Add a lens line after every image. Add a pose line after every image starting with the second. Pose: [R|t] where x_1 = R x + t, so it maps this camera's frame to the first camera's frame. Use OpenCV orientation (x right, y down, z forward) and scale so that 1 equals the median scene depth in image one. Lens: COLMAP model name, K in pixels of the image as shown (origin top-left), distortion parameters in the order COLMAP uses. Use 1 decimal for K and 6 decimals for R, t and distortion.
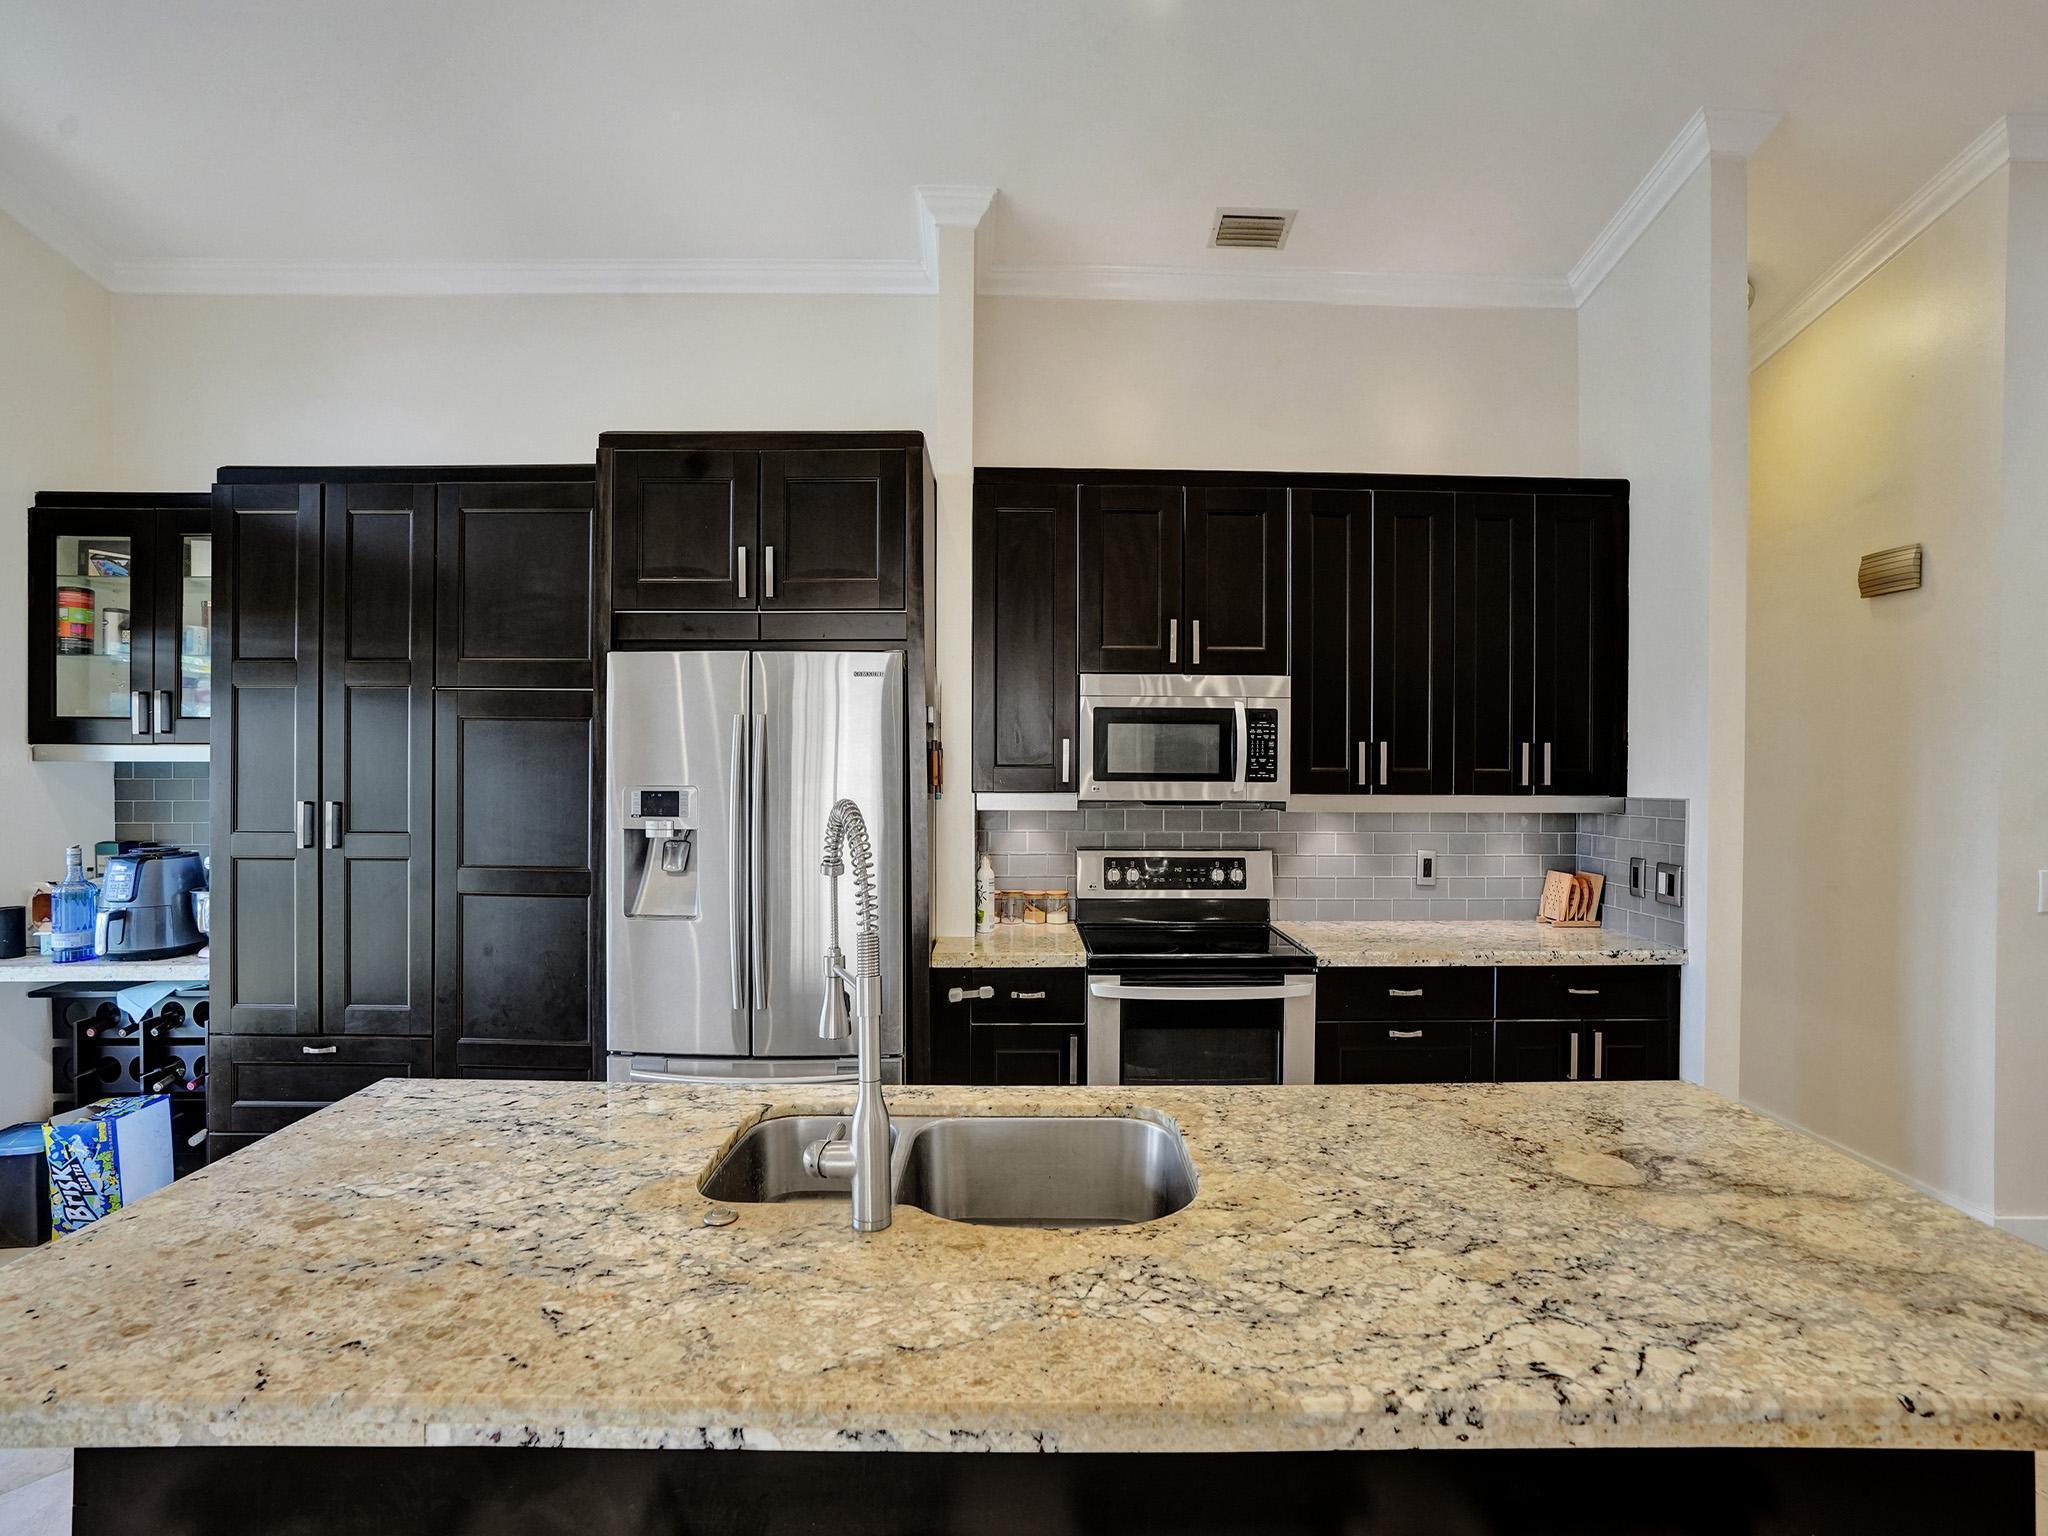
lens RADIAL K [[955.6, 0, 1028.4], [0, 955.6, 770.4], [0, 0, 1]] dist [-0.048090, 0.021588]
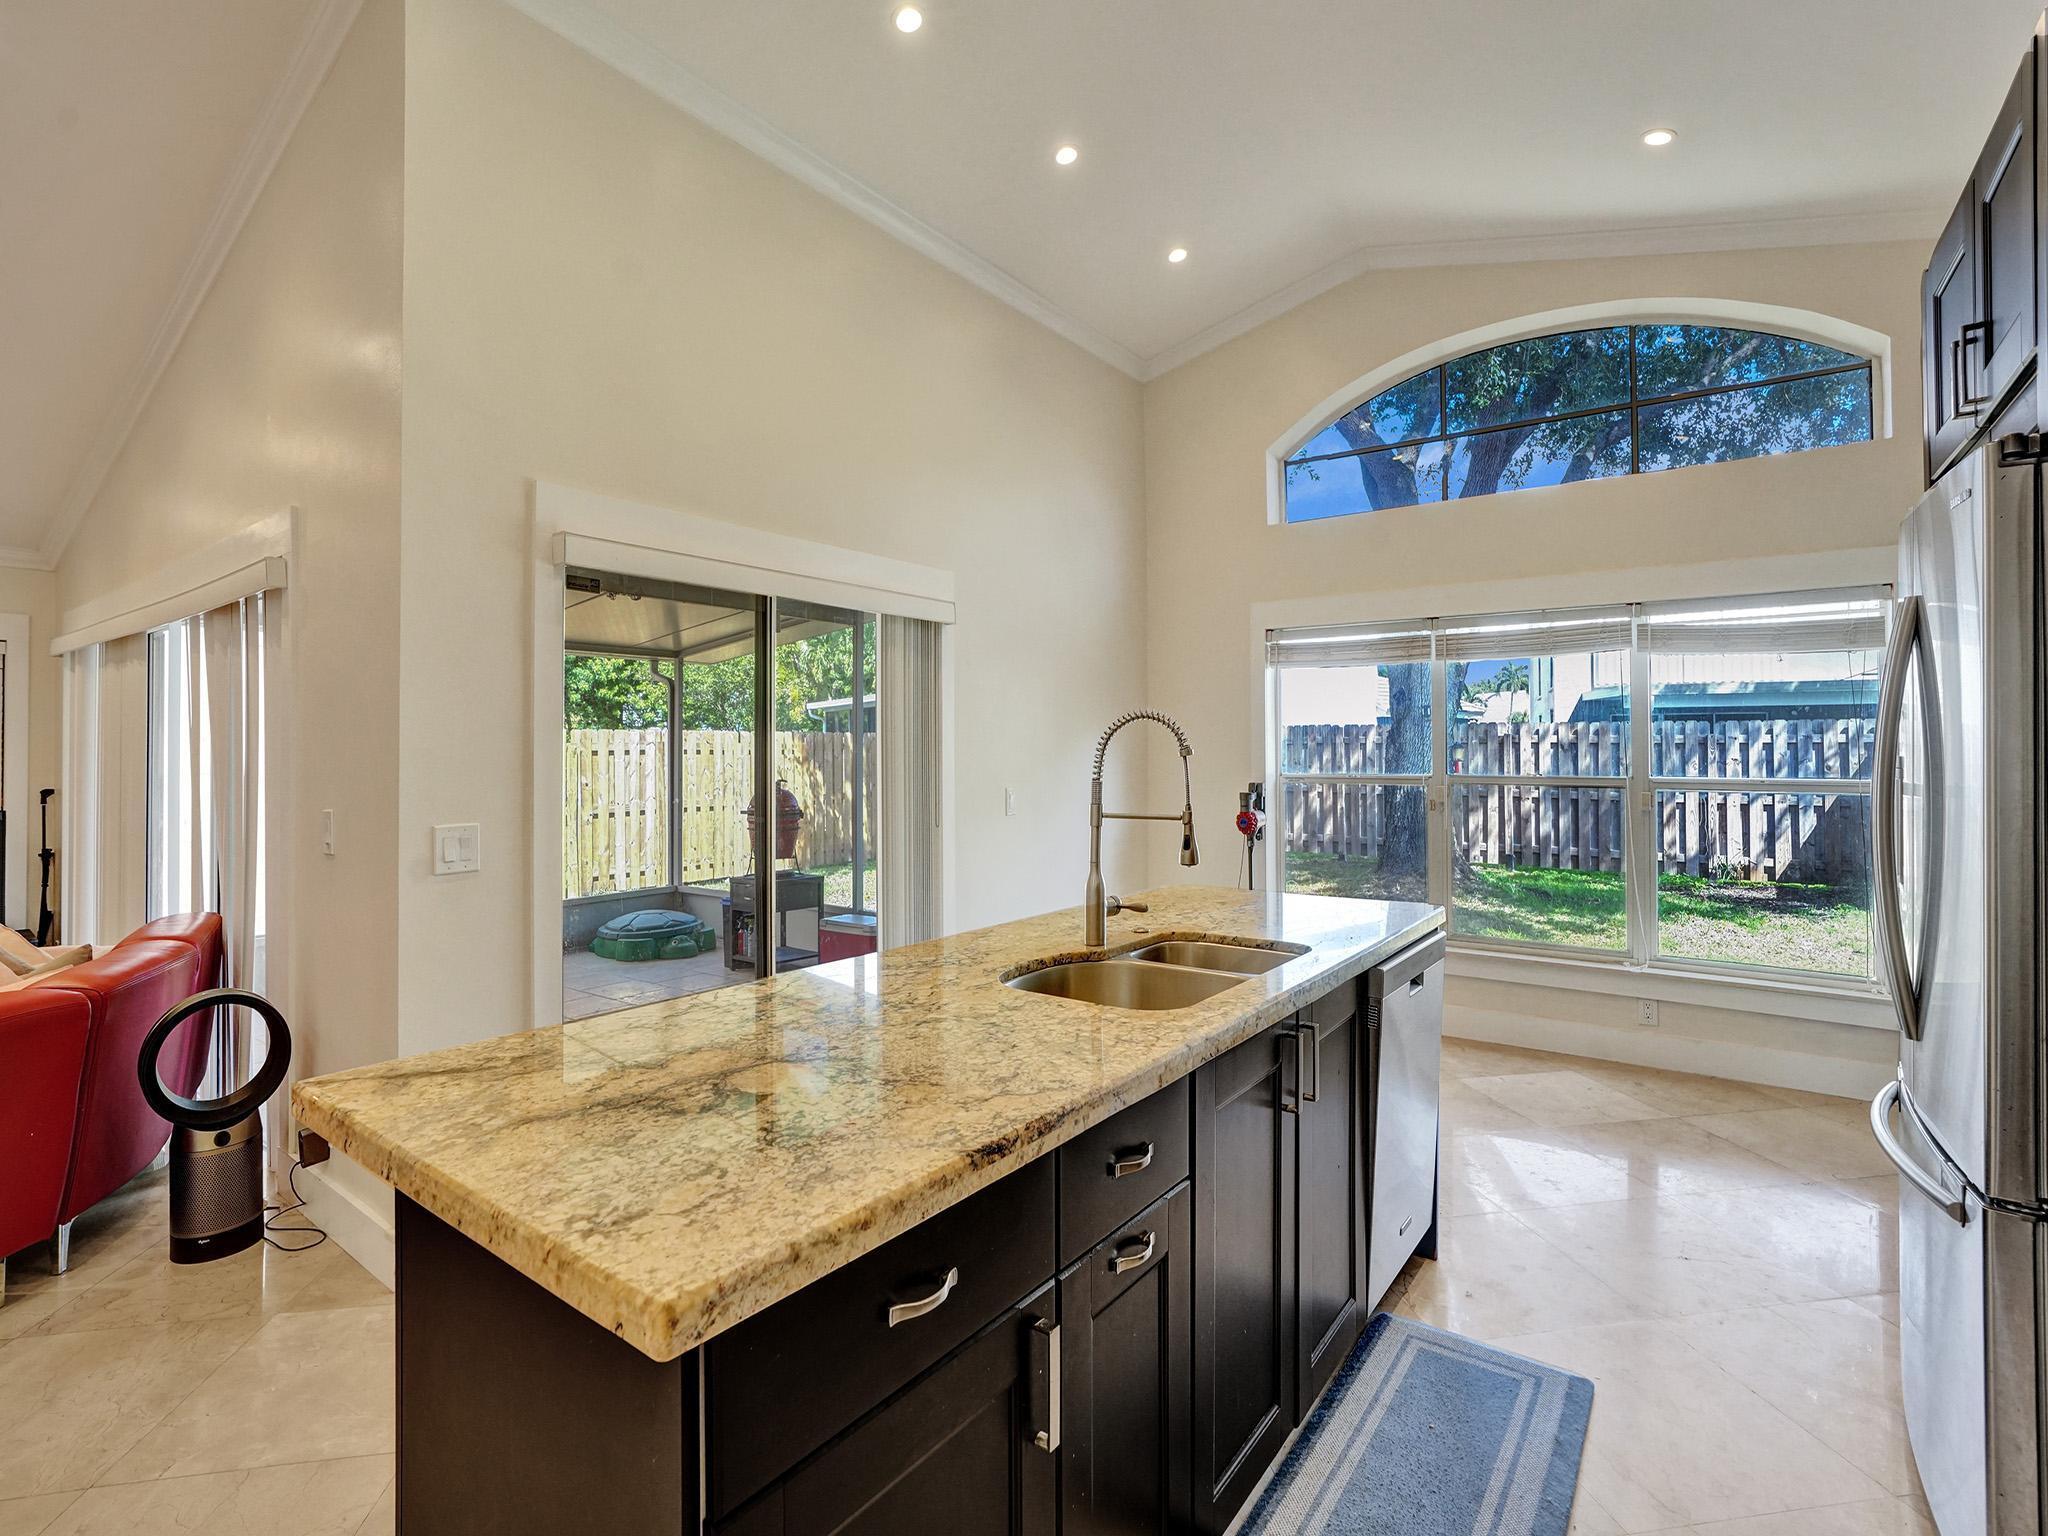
lens RADIAL K [[966.5, 0, 1029.9], [0, 966.5, 742.7], [0, 0, 1]] dist [-0.050241, 0.026280]
pose [[-0.597898, -0.008389, -0.801529, 0.556710], [-0.004769, 0.999965, -0.006908, 0.046489], [0.801558, -0.000308, -0.597916, 0.809488]]
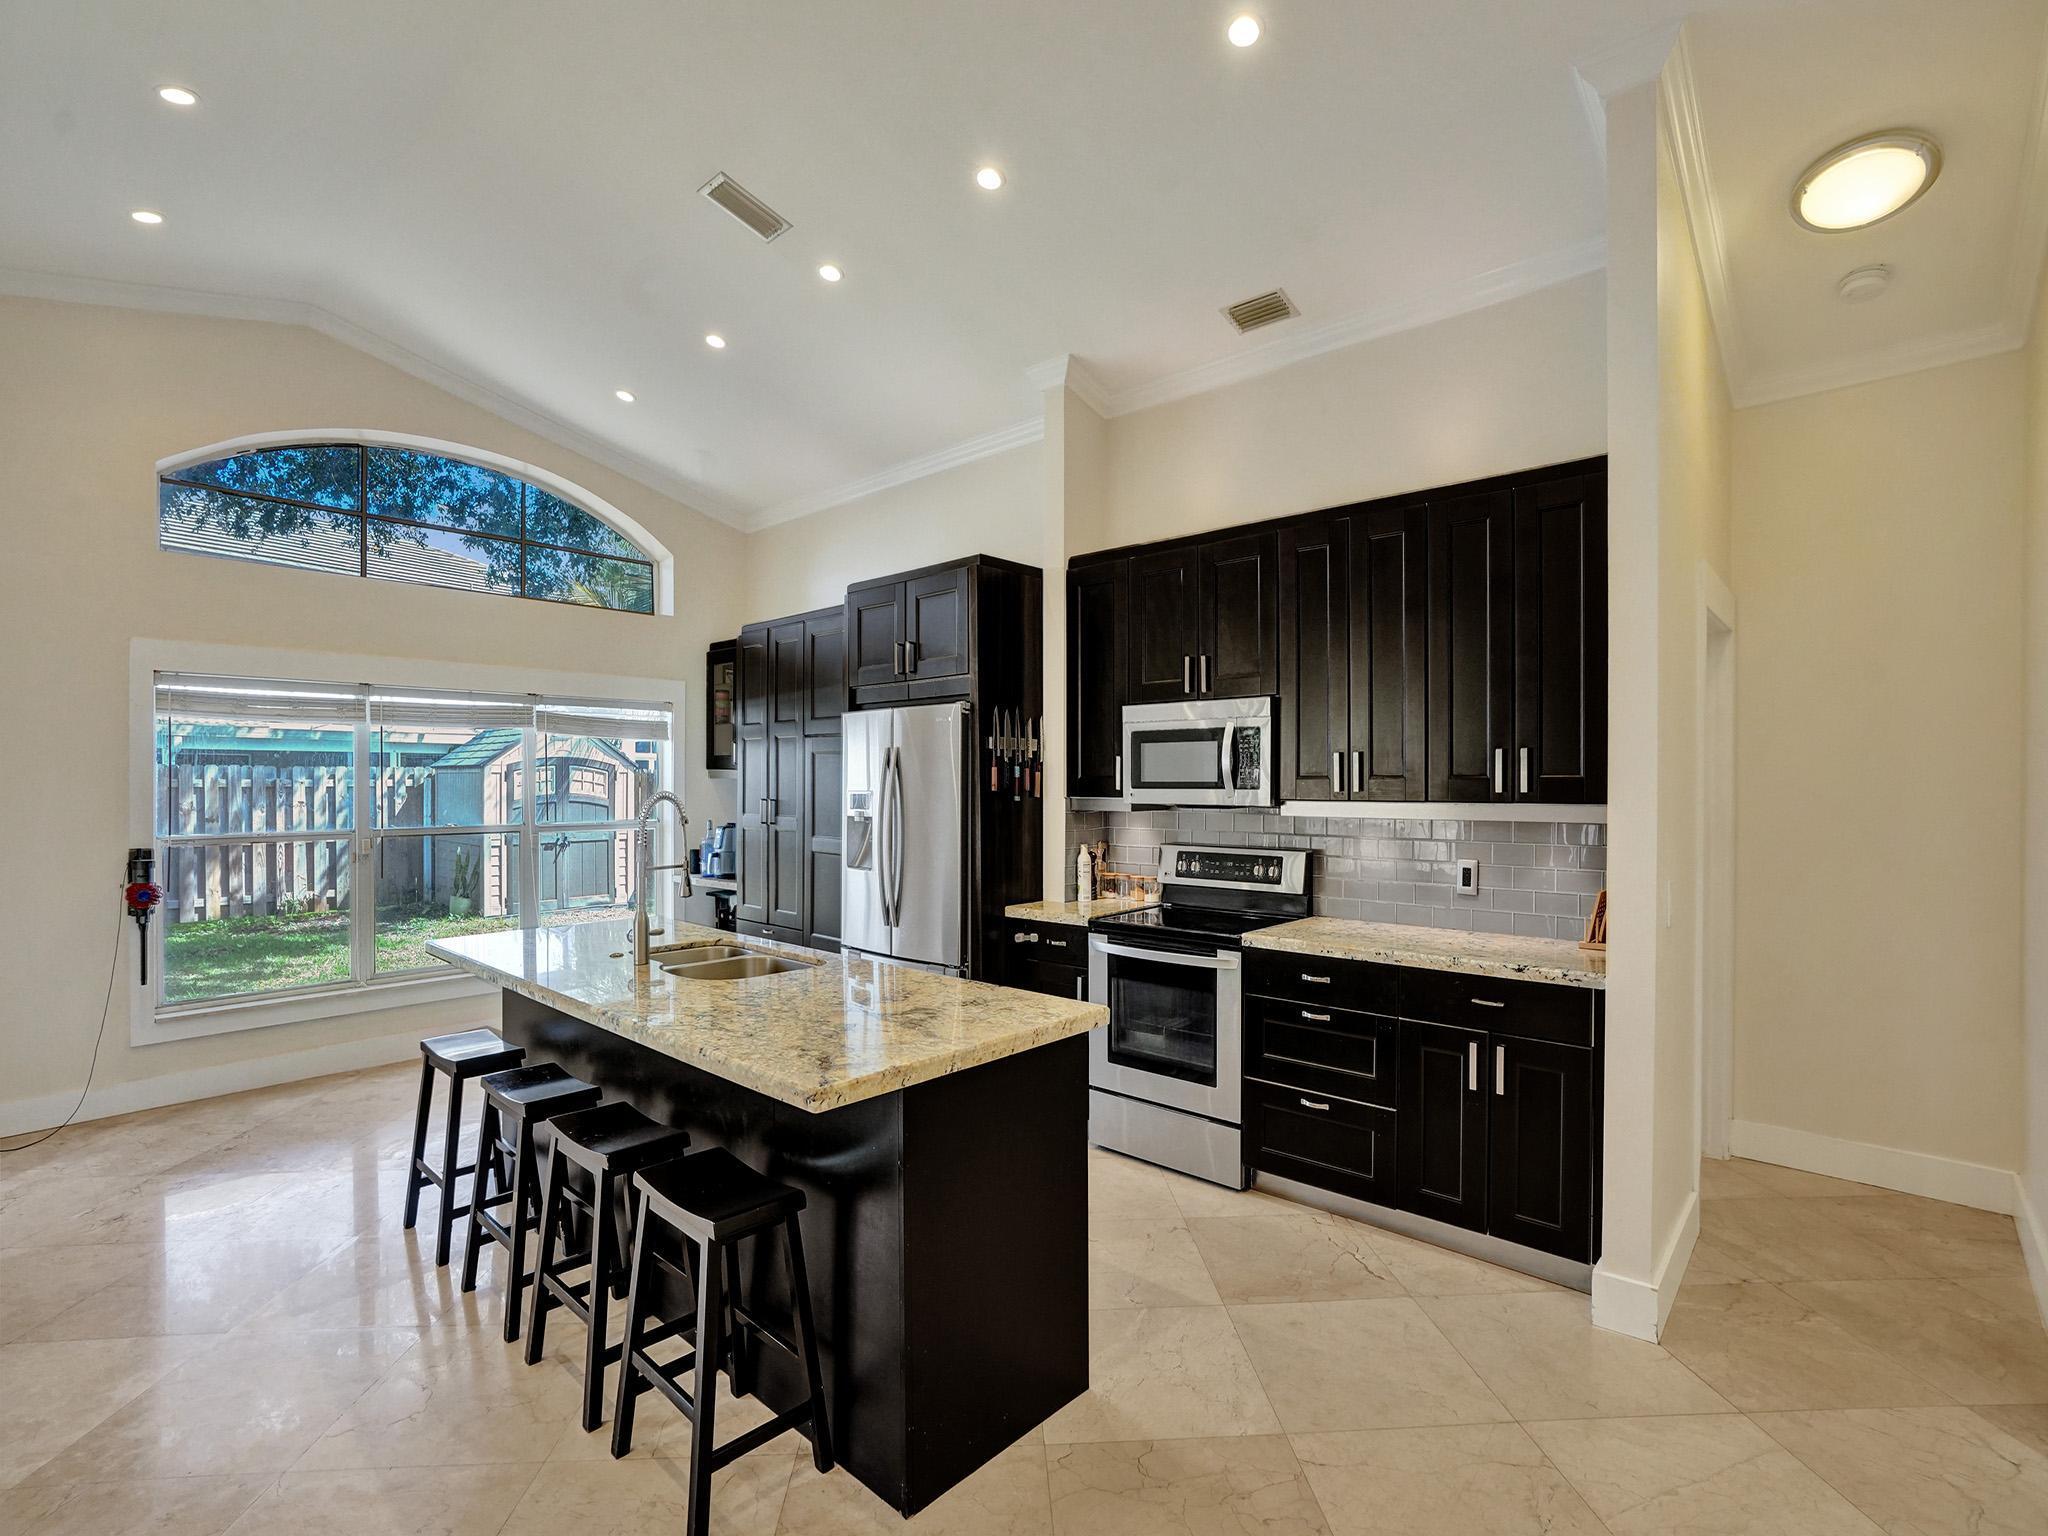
lens RADIAL K [[963.3, 0, 1036.3], [0, 963.3, 787.7], [0, 0, 1]] dist [-0.060331, 0.027079]
pose [[0.738058, -0.000056, -0.674737, 0.906459], [-0.001135, 0.999998, -0.001324, 0.012938], [0.674736, 0.001743, 0.738057, -0.047060]]
